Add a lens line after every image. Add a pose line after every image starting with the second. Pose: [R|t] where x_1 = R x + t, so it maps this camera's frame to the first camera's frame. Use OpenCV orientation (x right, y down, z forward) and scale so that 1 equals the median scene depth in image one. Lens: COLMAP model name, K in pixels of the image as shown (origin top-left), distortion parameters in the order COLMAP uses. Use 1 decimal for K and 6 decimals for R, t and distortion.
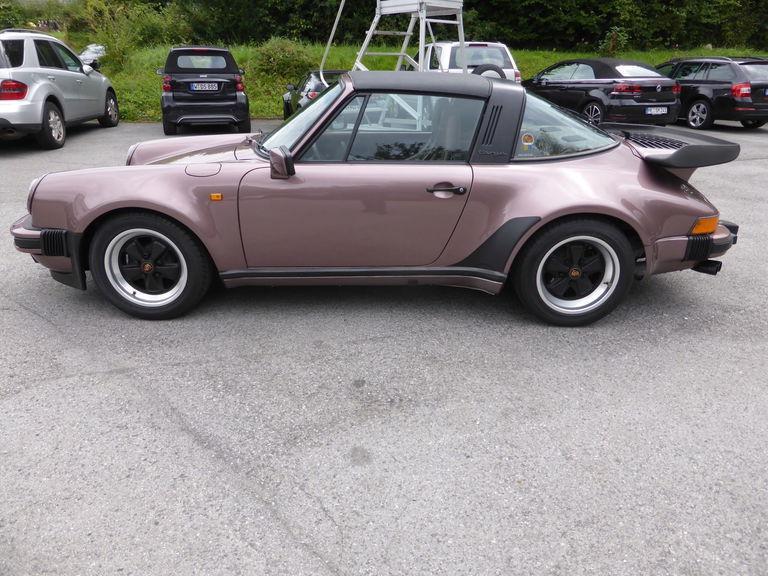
lens RADIAL K [[538.0, 0, 382.9], [0, 538.0, 287.0], [0, 0, 1]] dist [-0.013071, 0.006196]
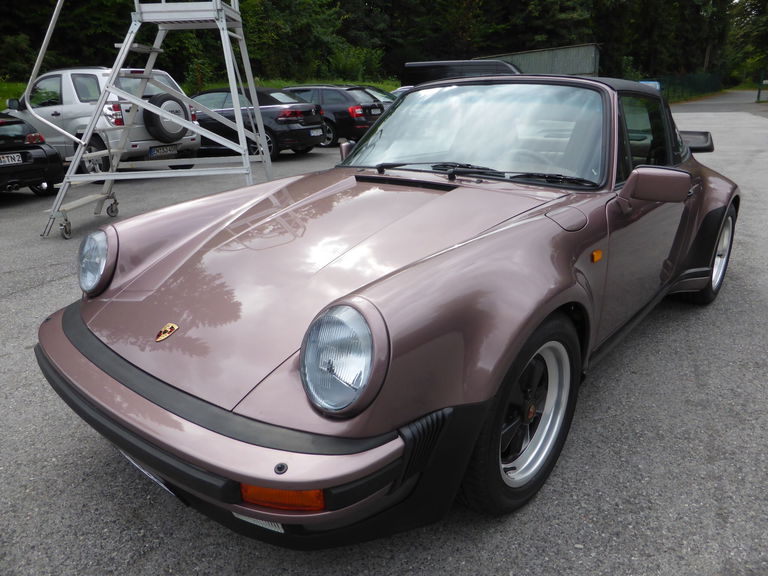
lens RADIAL K [[538.0, 0, 384.4], [0, 538.0, 289.0], [0, 0, 1]] dist [-0.013071, 0.006196]
pose [[0.665429, -0.271332, 0.695401, -0.242115], [0.311348, 0.947580, 0.071799, -0.065845], [-0.678429, 0.168735, 0.715026, 0.187803]]
